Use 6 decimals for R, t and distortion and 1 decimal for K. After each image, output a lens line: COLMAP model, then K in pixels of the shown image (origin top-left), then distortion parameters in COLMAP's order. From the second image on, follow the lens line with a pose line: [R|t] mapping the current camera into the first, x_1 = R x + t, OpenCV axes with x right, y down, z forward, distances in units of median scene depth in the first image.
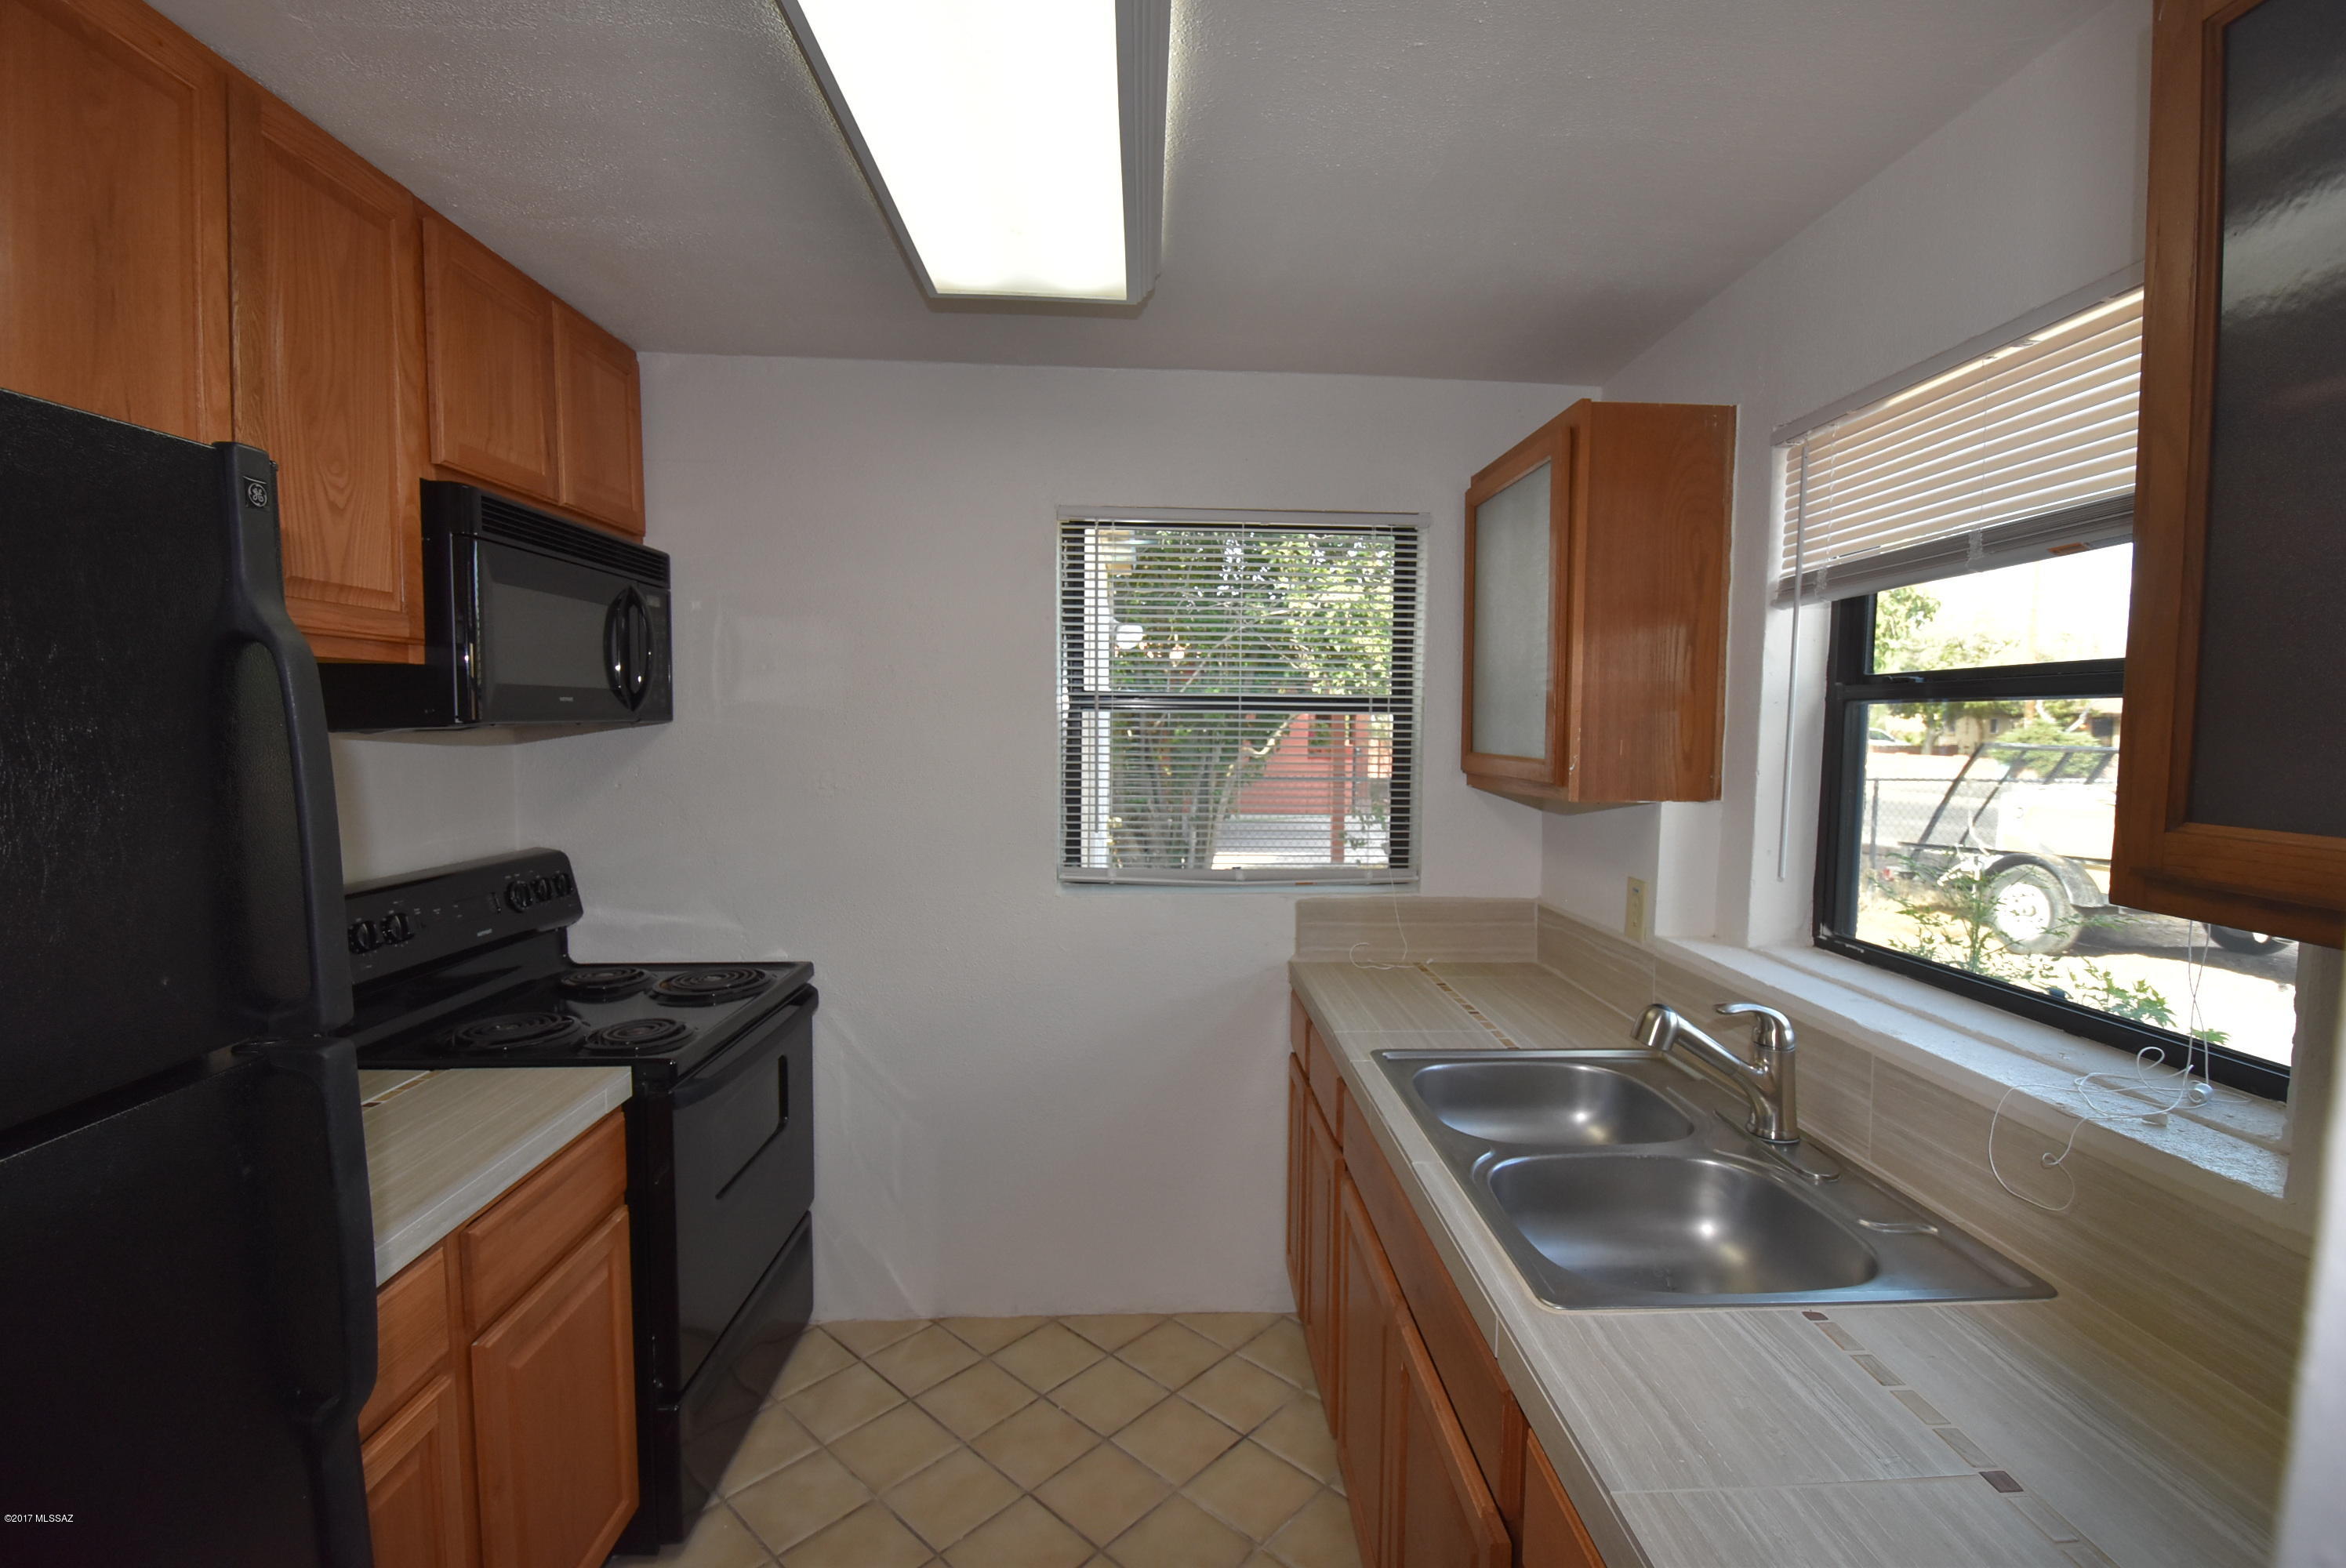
lens RADIAL K [[1019.6, 0, 1184.5], [0, 1019.6, 792.2], [0, 0, 1]] dist [0.001076, -0.011197]
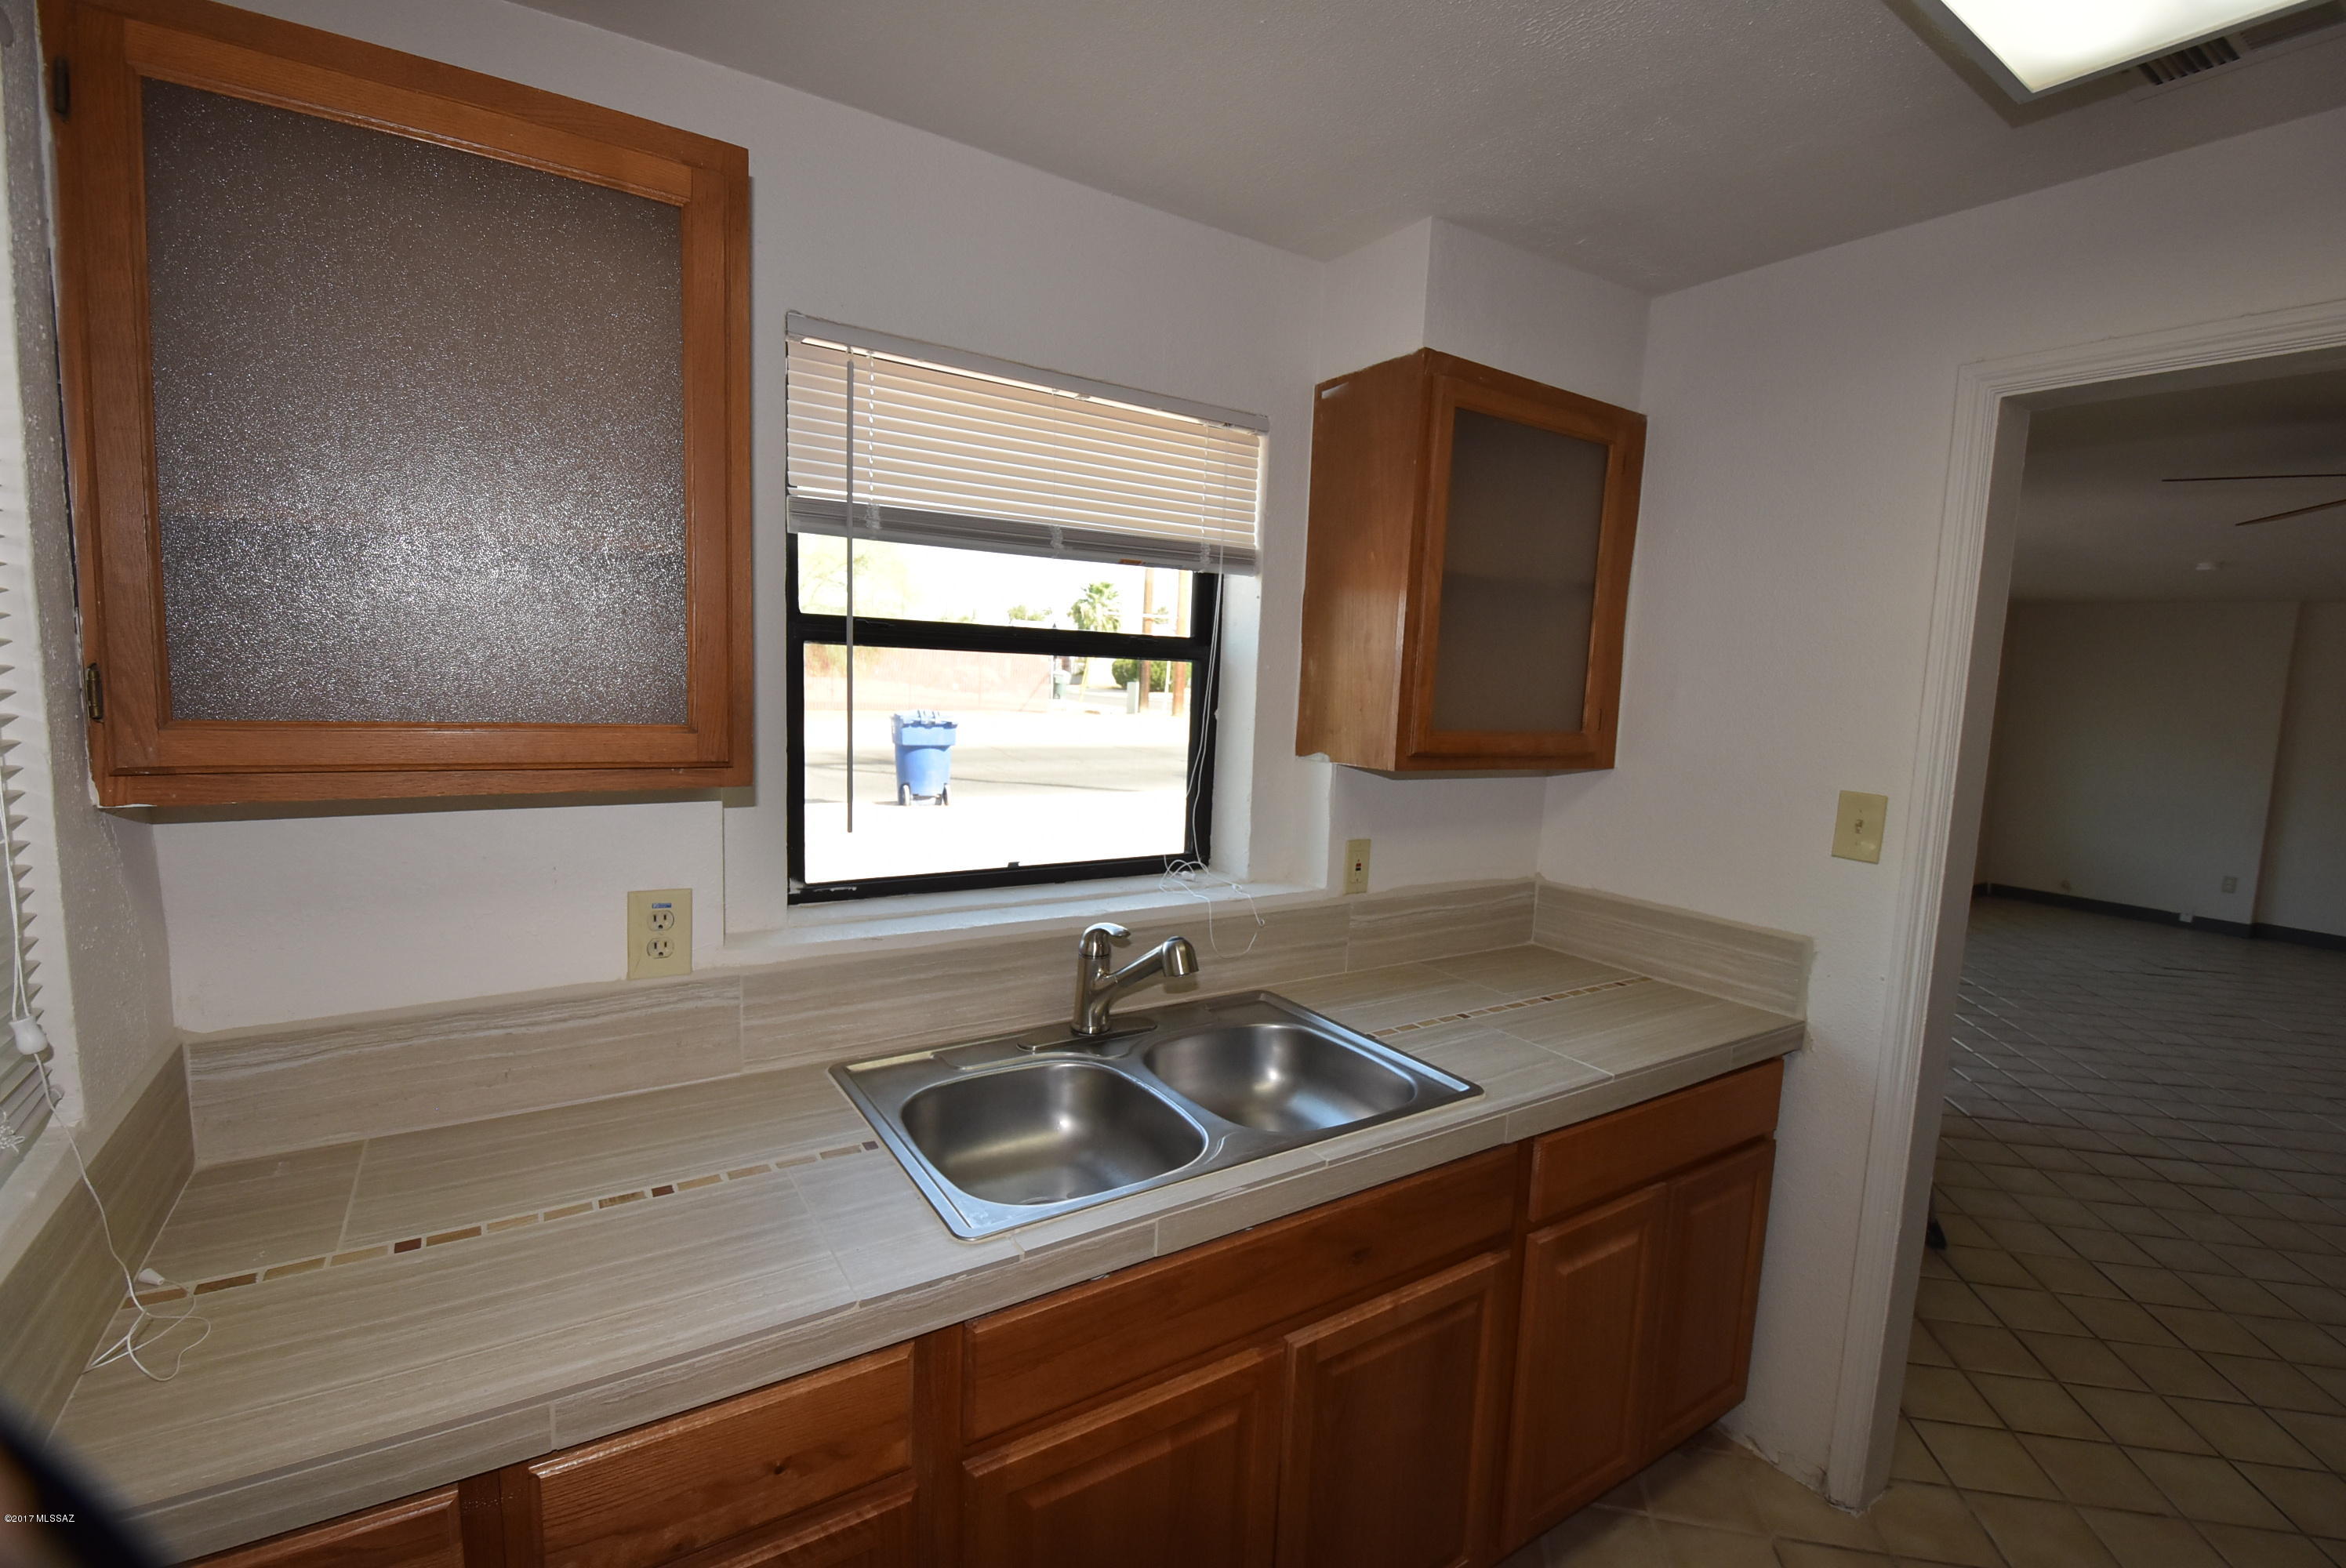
lens RADIAL K [[1019.6, 0, 1173.9], [0, 1019.6, 796.8], [0, 0, 1]] dist [0.001076, -0.011197]
pose [[-0.515222, -0.118824, 0.848780, -0.348988], [0.018625, 0.988556, 0.149698, -0.081585], [-0.856854, 0.092936, -0.507113, 1.209270]]
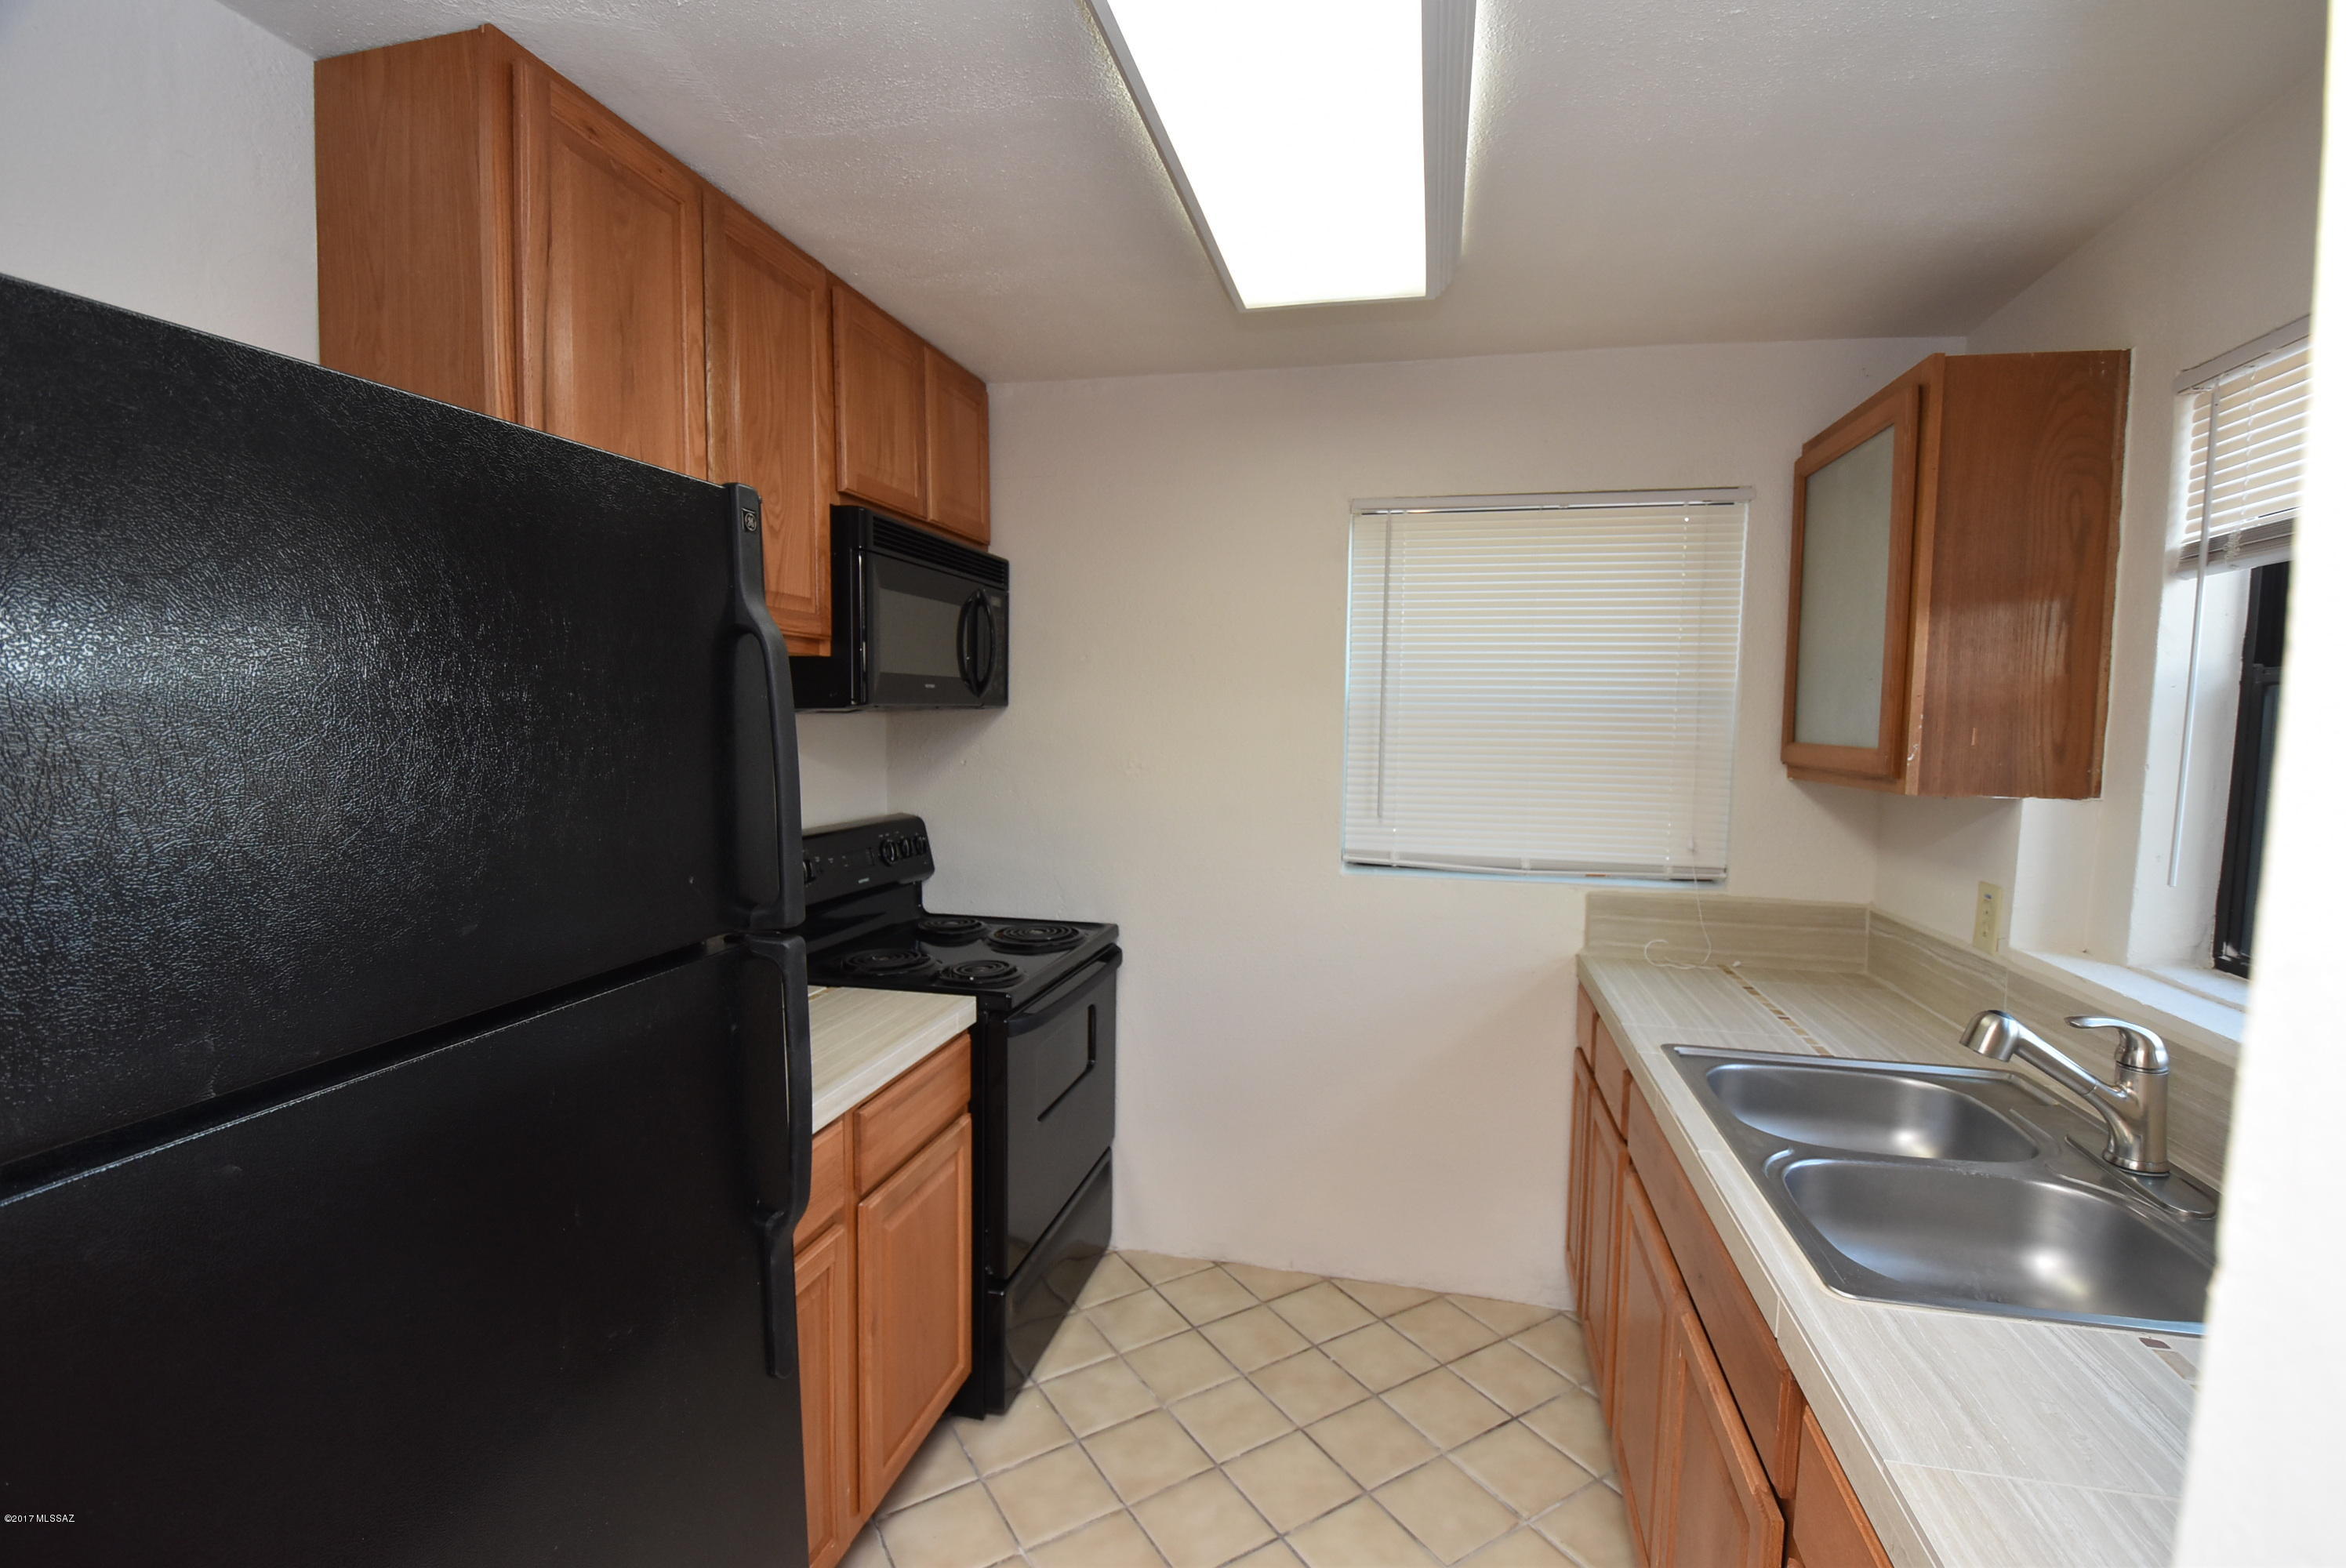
lens RADIAL K [[1019.6, 0, 1186.2], [0, 1019.6, 796.6], [0, 0, 1]] dist [0.001076, -0.011197]
pose [[0.962082, 0.027403, -0.271379, 0.003745], [-0.024646, 0.999604, 0.013561, 0.015419], [0.271643, -0.006358, 0.962377, -0.063727]]
